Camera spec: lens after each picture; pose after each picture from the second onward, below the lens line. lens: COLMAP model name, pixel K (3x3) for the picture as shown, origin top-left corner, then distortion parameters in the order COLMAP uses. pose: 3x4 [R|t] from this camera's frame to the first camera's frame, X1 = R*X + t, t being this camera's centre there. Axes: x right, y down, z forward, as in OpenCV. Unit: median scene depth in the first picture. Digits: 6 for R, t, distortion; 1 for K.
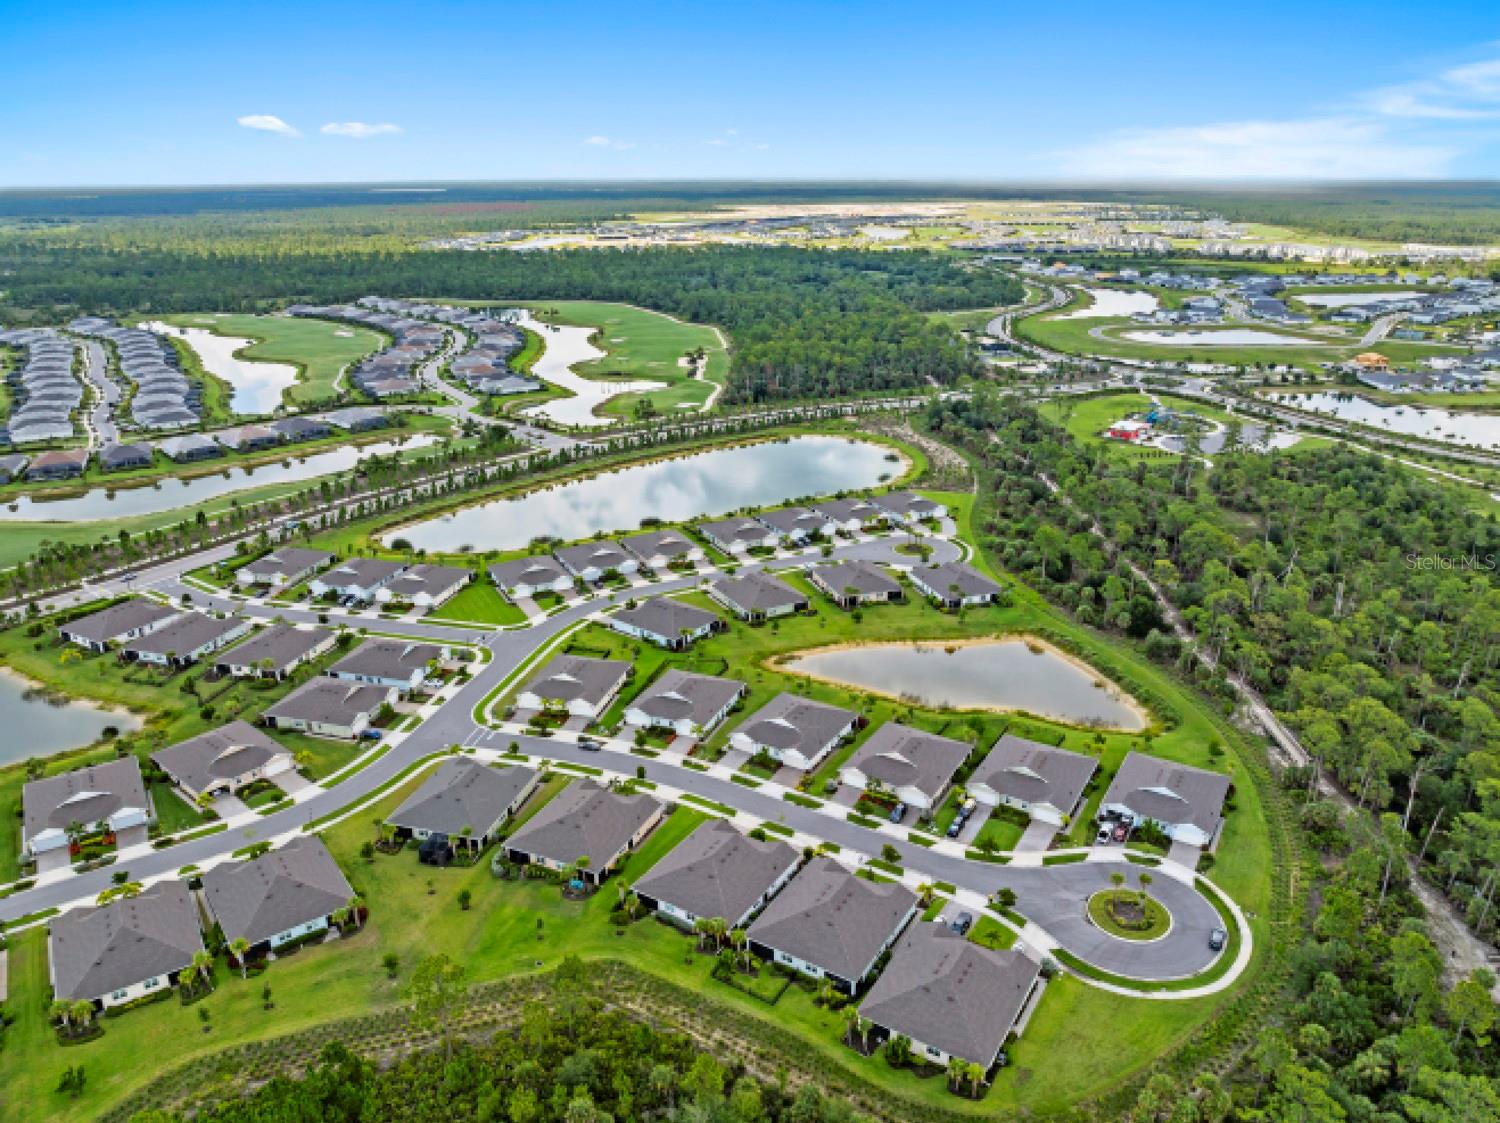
lens RADIAL K [[1052.8, 0, 750.6], [0, 1052.8, 549.7], [0, 0, 1]] dist [-0.034790, 0.001181]
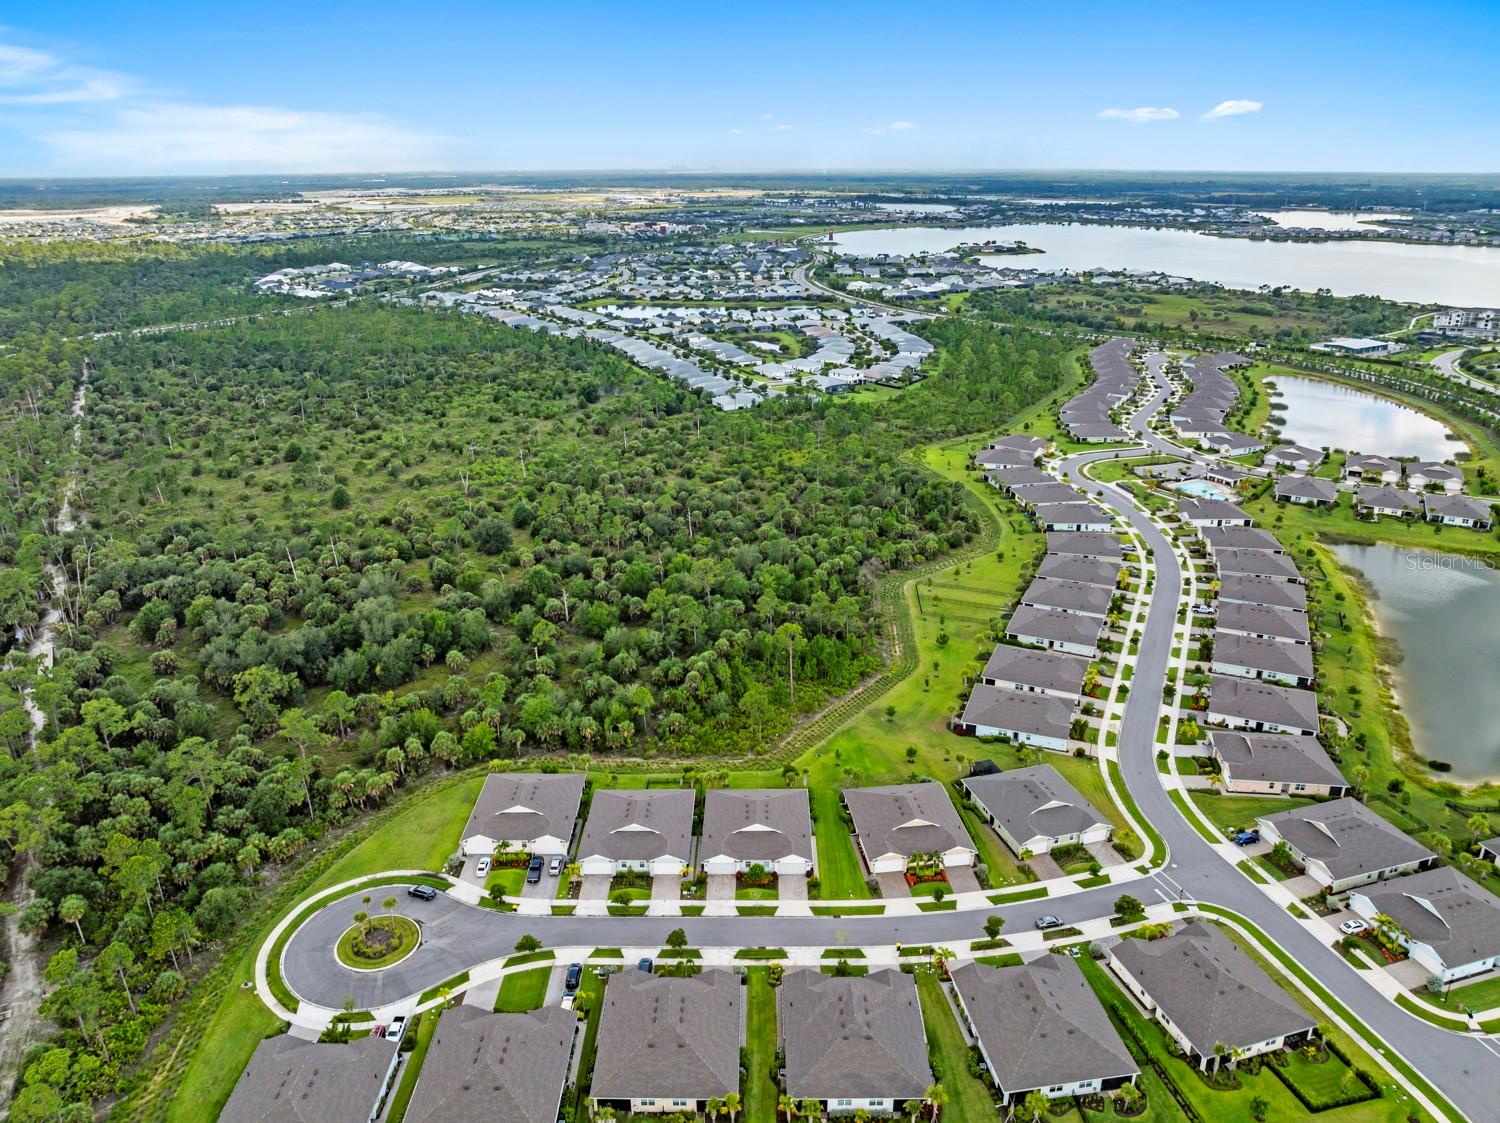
lens RADIAL K [[1052.8, 0, 749.7], [0, 1052.8, 553.2], [0, 0, 1]] dist [-0.034790, 0.001181]
pose [[-0.850961, 0.190793, -0.489350, 0.353736], [-0.170432, 0.780969, 0.600867, -0.443158], [0.496808, 0.594715, -0.632057, 1.174503]]
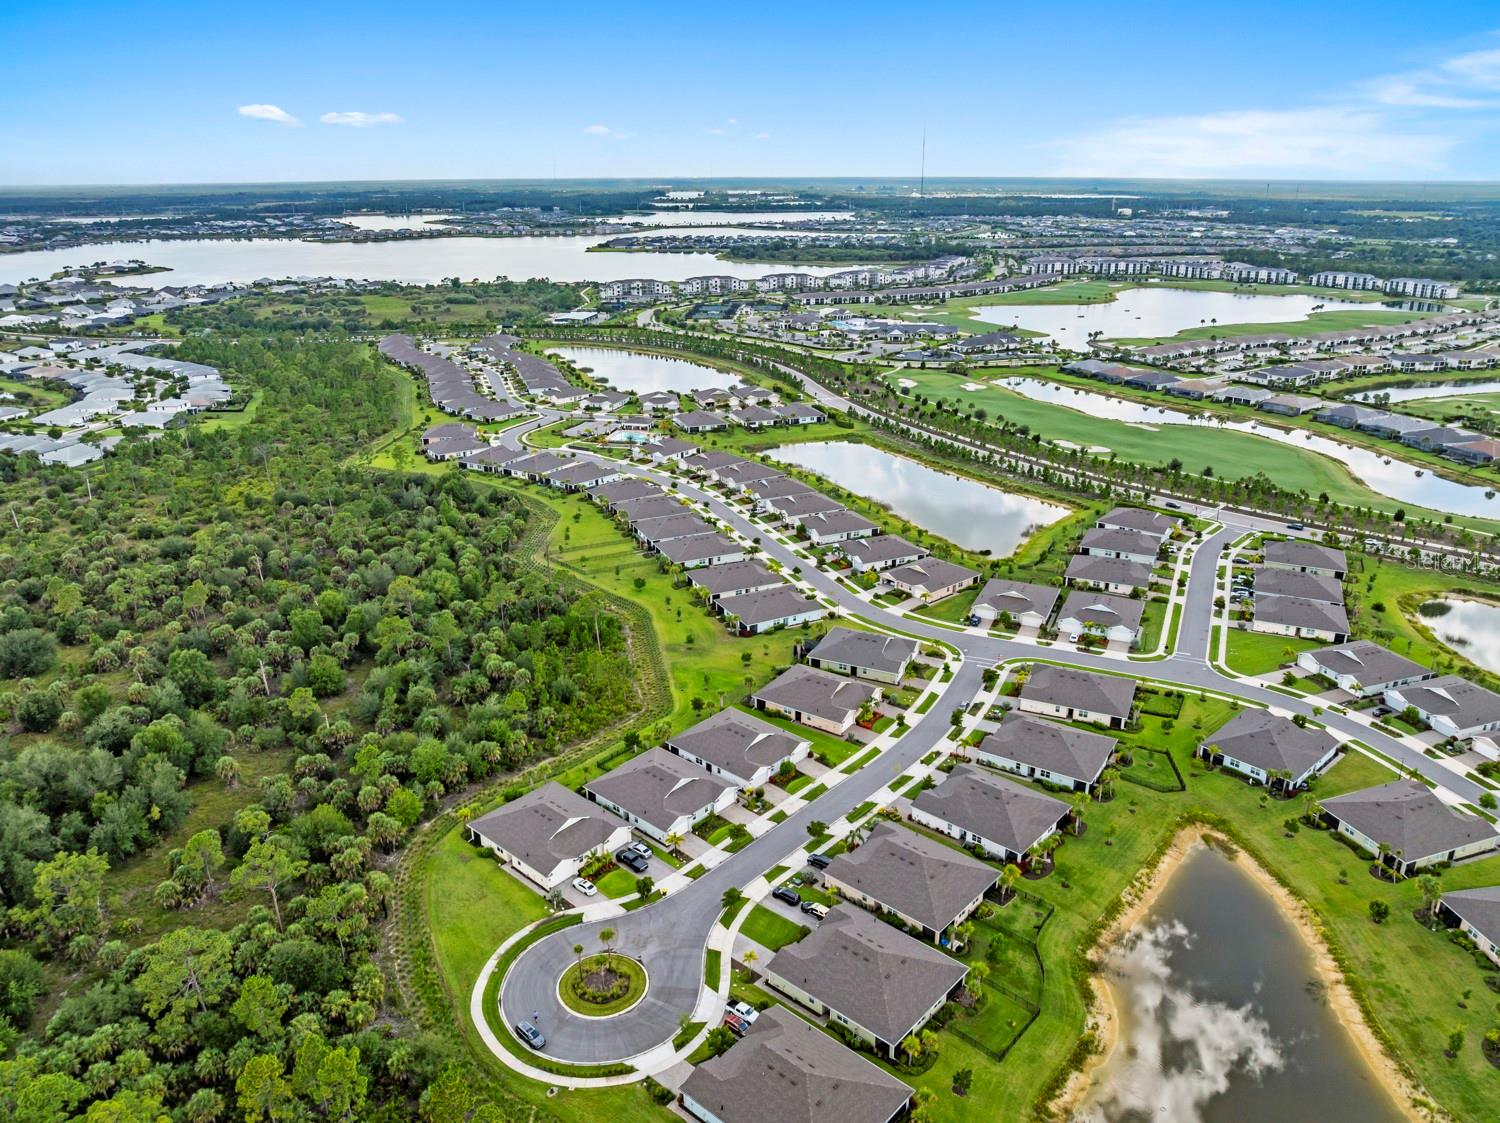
lens RADIAL K [[1052.8, 0, 749.0], [0, 1052.8, 560.7], [0, 0, 1]] dist [-0.034790, 0.001181]
pose [[-0.168753, 0.347946, -0.922202, 0.778509], [-0.330566, 0.861455, 0.385516, -0.265708], [0.928574, 0.369905, -0.030354, 0.748901]]
